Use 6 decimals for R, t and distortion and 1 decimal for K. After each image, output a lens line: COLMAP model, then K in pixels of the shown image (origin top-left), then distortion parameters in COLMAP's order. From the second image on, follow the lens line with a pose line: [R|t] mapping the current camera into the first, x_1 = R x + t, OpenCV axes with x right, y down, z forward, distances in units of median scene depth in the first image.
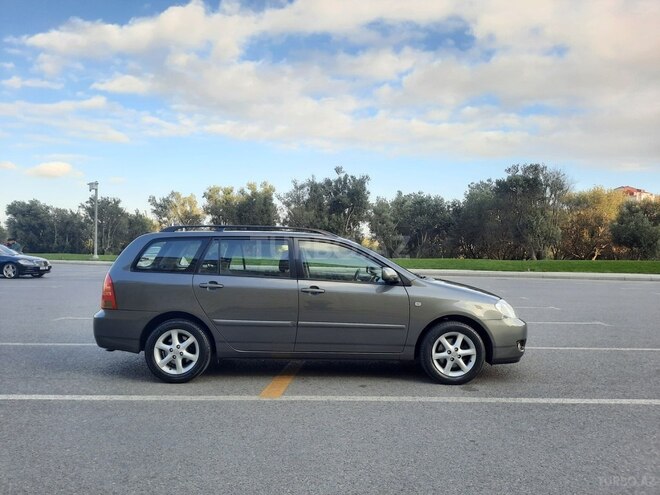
lens RADIAL K [[482.3, 0, 330.7], [0, 482.3, 247.2], [0, 0, 1]] dist [0.049806, -0.054005]
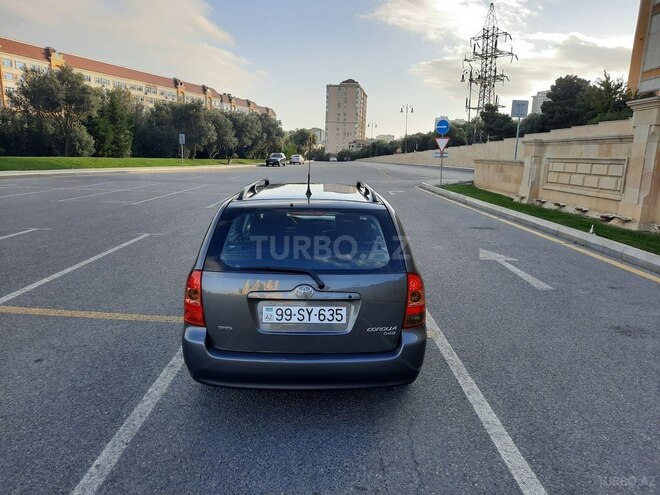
lens RADIAL K [[482.3, 0, 330.7], [0, 482.3, 247.2], [0, 0, 1]] dist [0.049806, -0.054005]
pose [[0.001923, -0.200645, 0.979662, -0.142324], [-0.035505, 0.979033, 0.200586, -0.014069], [-0.999368, -0.035168, -0.005241, 0.146257]]
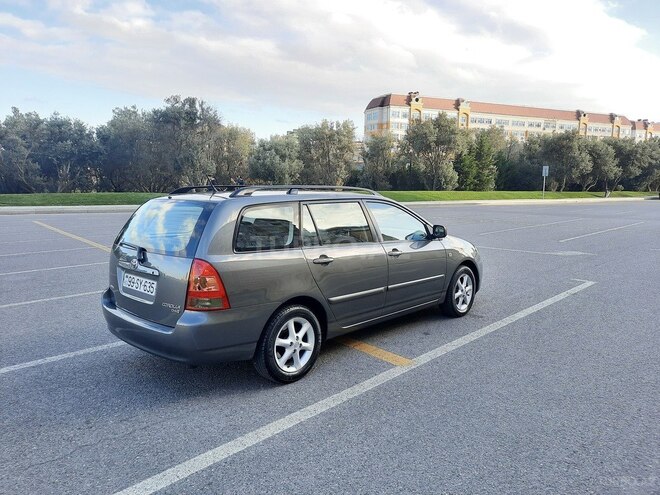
lens RADIAL K [[482.3, 0, 330.7], [0, 482.3, 247.2], [0, 0, 1]] dist [0.049806, -0.054005]
pose [[0.701675, -0.100686, 0.705347, -0.106533], [-0.003803, 0.989421, 0.145020, -0.008545], [-0.712487, -0.104439, 0.693870, 0.051631]]
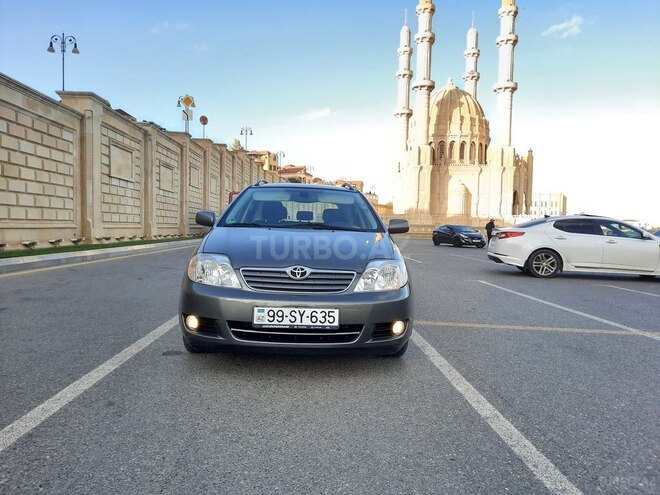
lens RADIAL K [[482.3, 0, 330.7], [0, 482.3, 247.2], [0, 0, 1]] dist [0.049806, -0.054005]
pose [[0.031466, 0.029883, -0.999058, 0.139168], [-0.017243, 0.999420, 0.029351, 0.010251], [0.999356, 0.016303, 0.031963, 0.154799]]
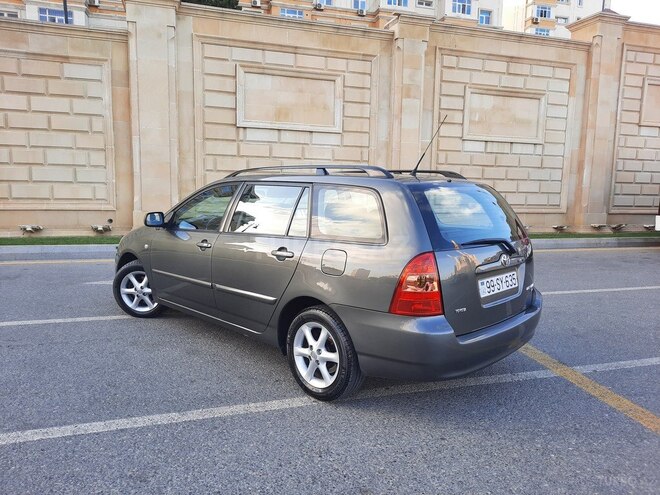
lens RADIAL K [[482.3, 0, 330.7], [0, 482.3, 247.2], [0, 0, 1]] dist [0.049806, -0.054005]
pose [[-0.954963, 0.004365, -0.296693, -0.348842], [-0.028930, 0.993758, 0.107737, -0.003884], [0.295311, 0.111468, -0.948876, 0.258706]]
